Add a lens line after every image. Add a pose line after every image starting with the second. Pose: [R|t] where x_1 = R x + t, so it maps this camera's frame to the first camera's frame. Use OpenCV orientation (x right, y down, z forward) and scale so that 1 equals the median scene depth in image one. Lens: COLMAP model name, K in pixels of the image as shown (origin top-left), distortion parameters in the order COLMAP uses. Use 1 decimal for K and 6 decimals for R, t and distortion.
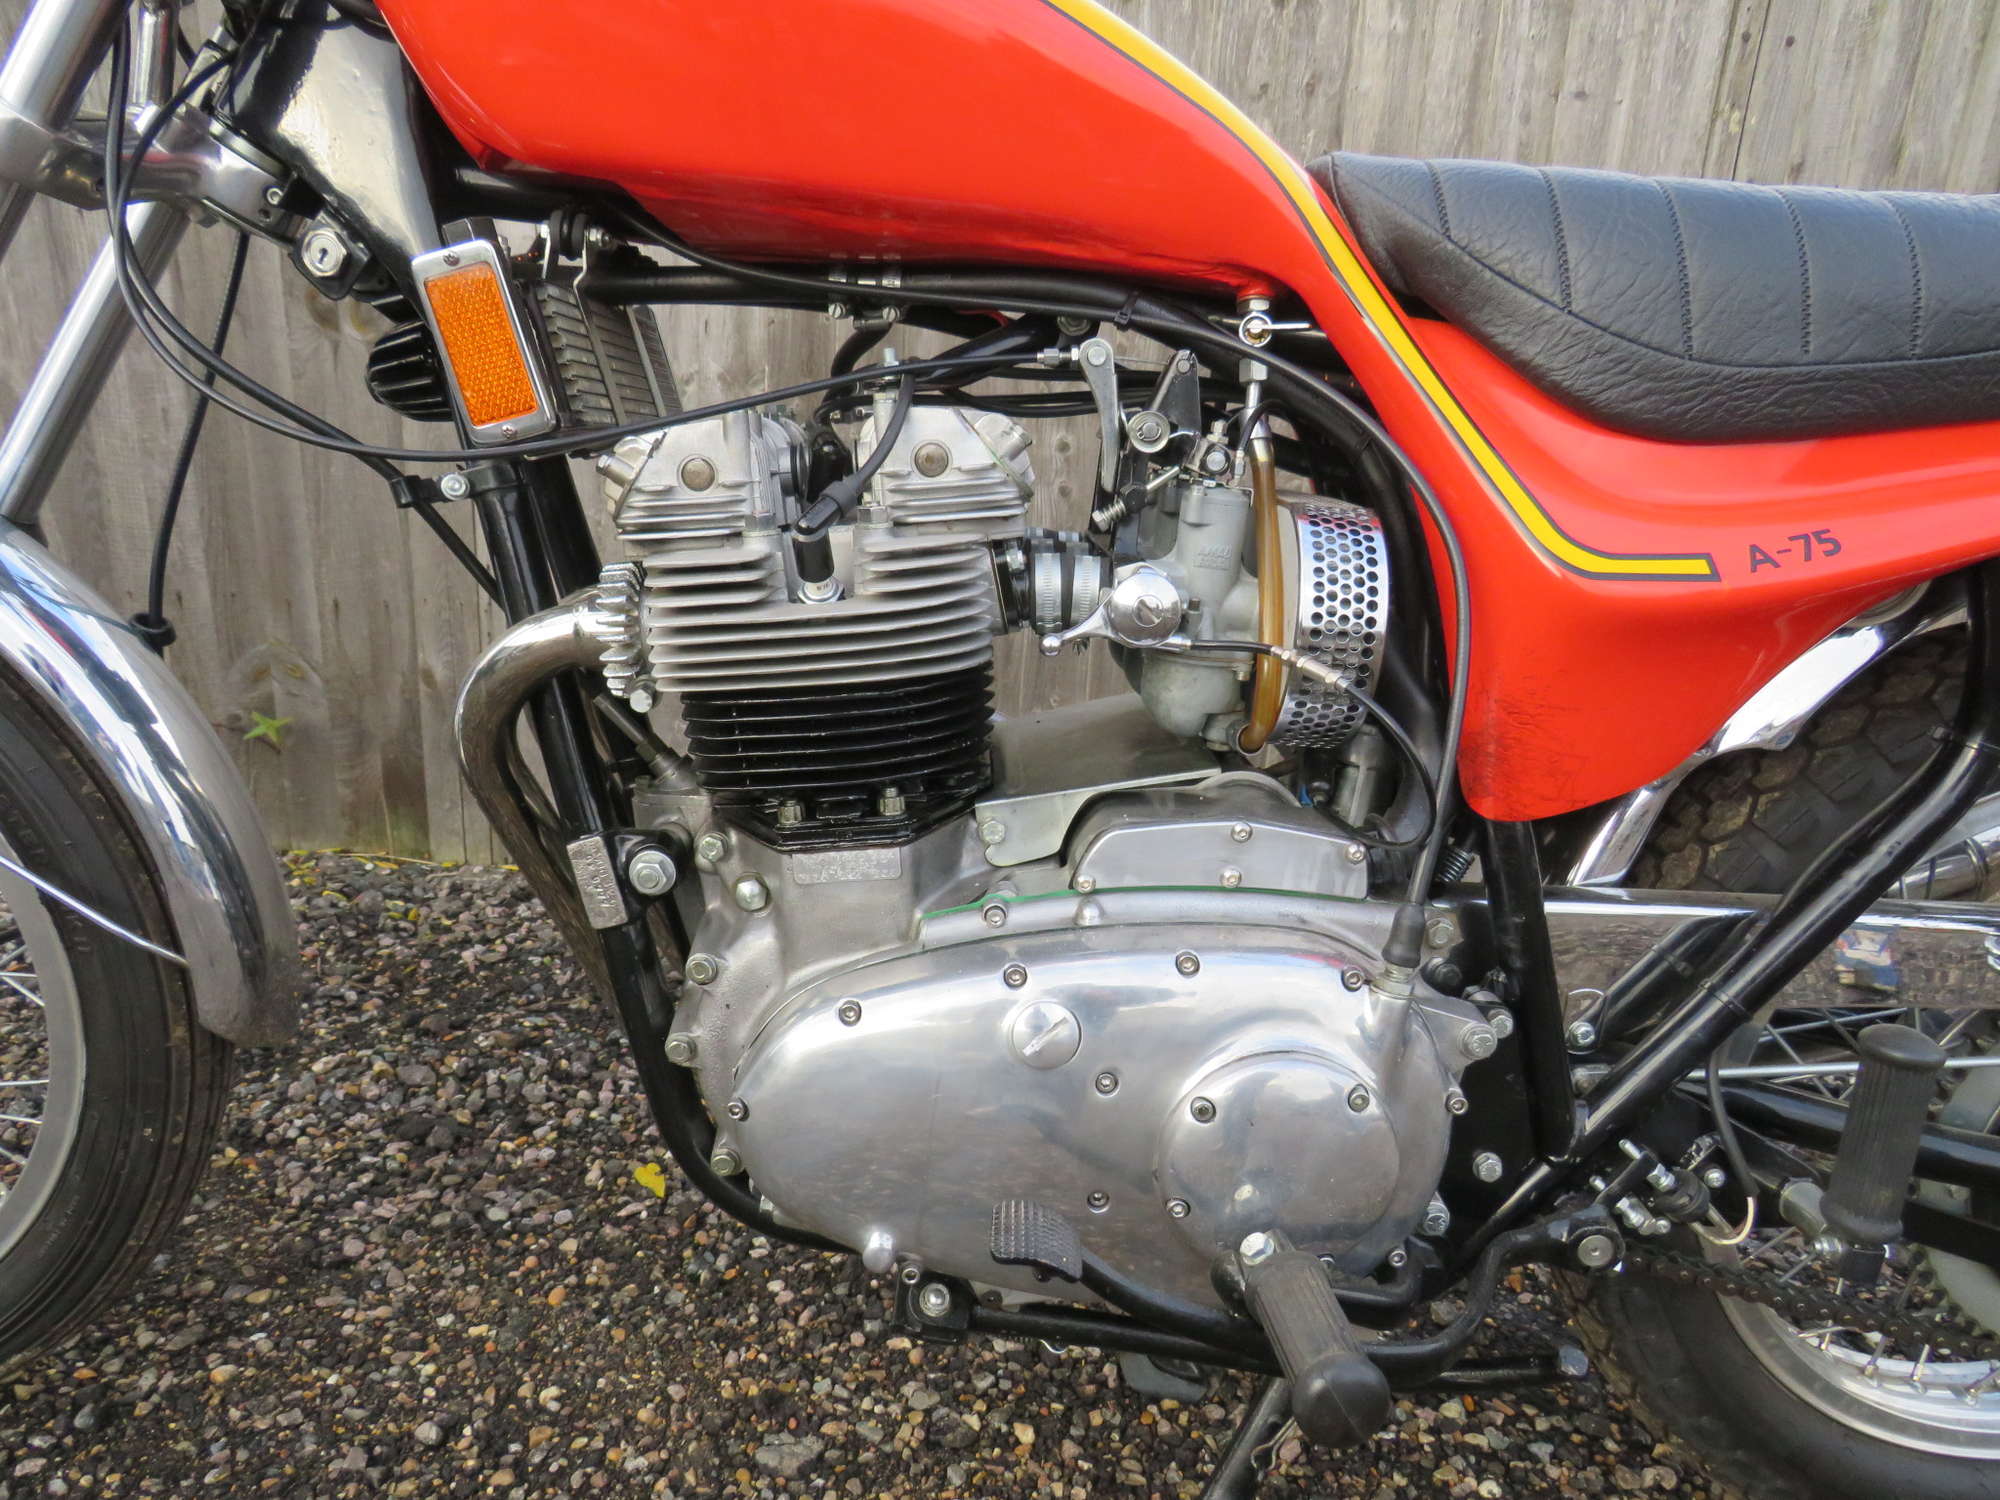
lens RADIAL K [[1408.0, 0, 1002.6], [0, 1408.0, 757.2], [0, 0, 1]] dist [-0.026861, 0.000905]
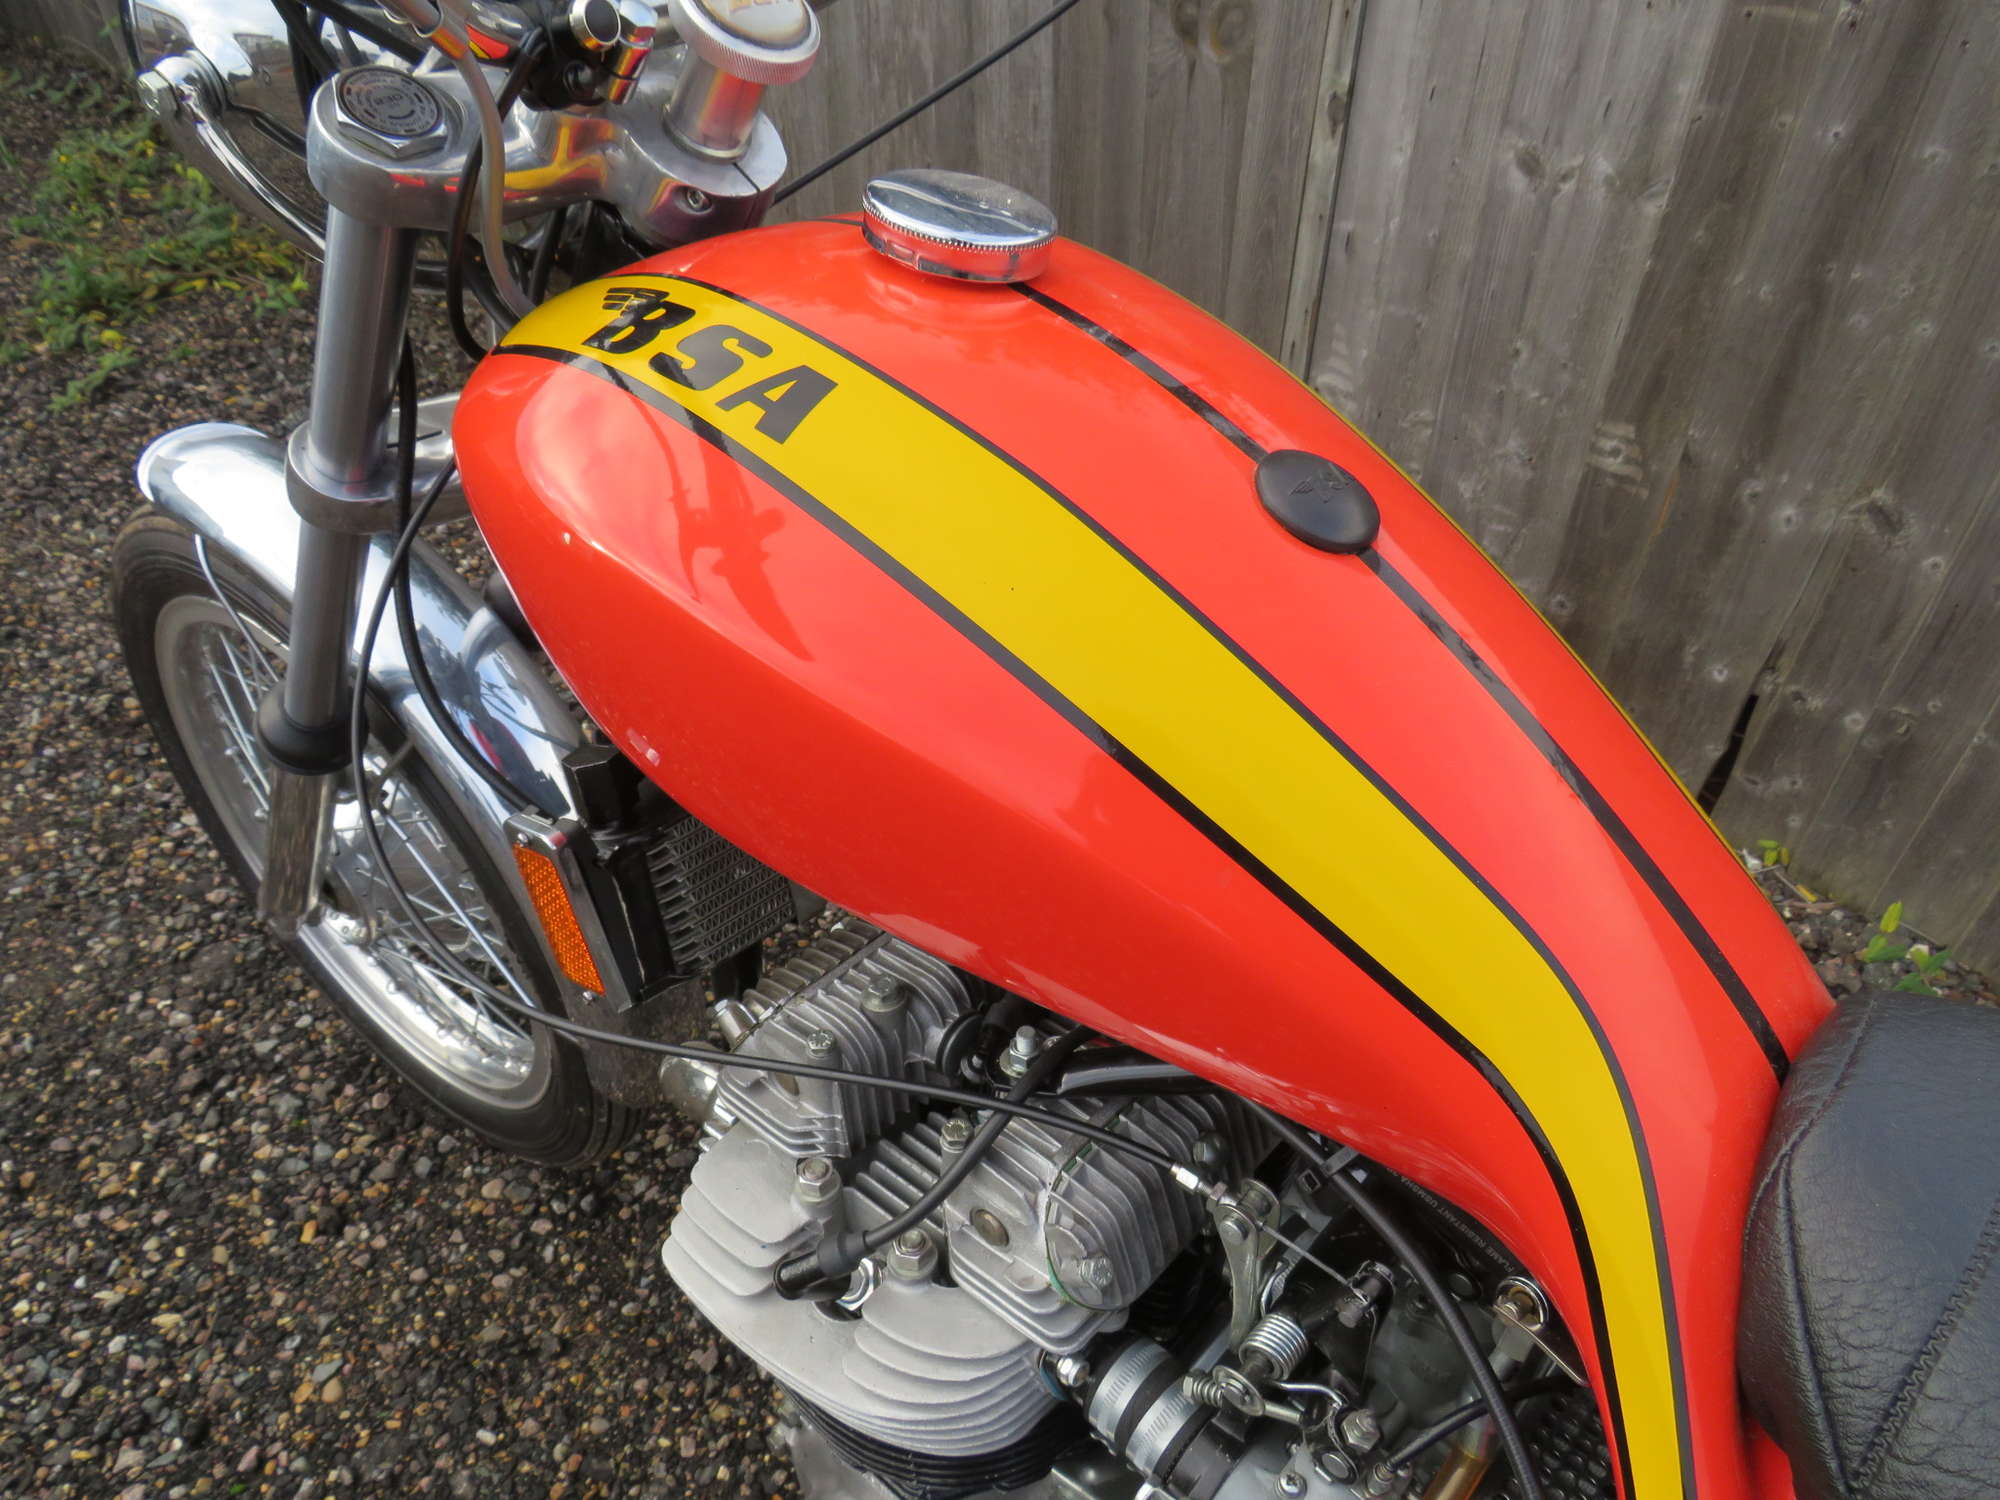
lens RADIAL K [[1408.0, 0, 990.9], [0, 1408.0, 749.4], [0, 0, 1]] dist [-0.026861, 0.000905]
pose [[0.735157, 0.399935, -0.547354, 0.134517], [-0.171031, 0.890734, 0.421119, -0.395287], [0.655967, -0.215974, 0.723230, 0.270236]]
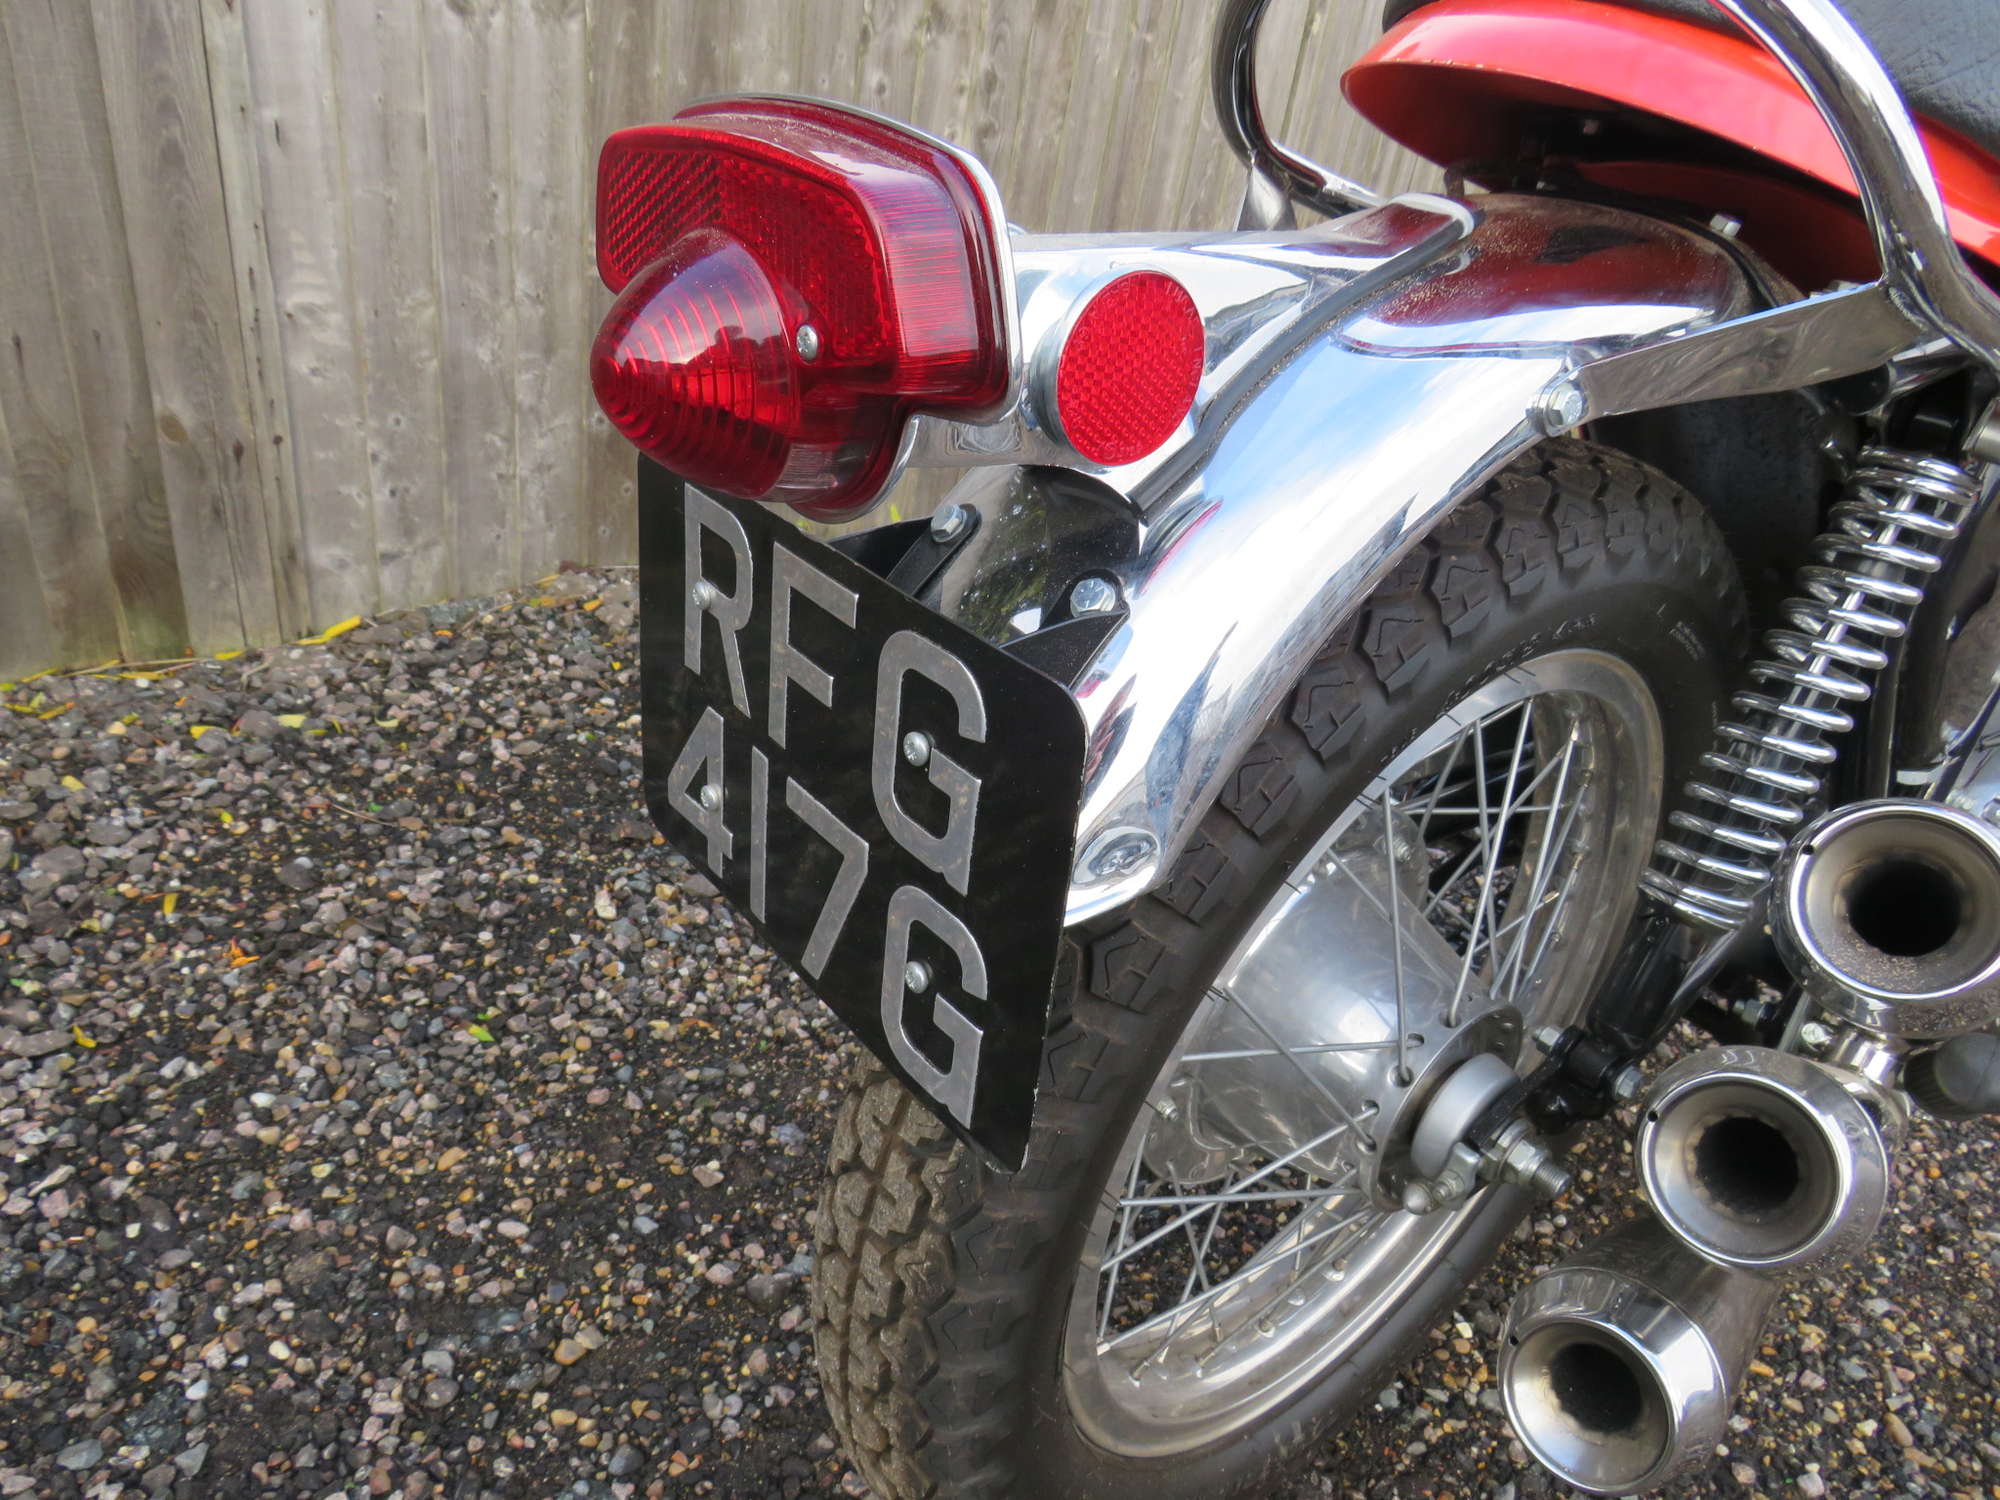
lens RADIAL K [[1408.0, 0, 994.7], [0, 1408.0, 738.9], [0, 0, 1]] dist [-0.026861, 0.000905]
pose [[0.800715, -0.263438, 0.538012, -0.819075], [0.085117, 0.939034, 0.333122, -0.180999], [-0.592968, -0.220942, 0.774321, 0.185253]]
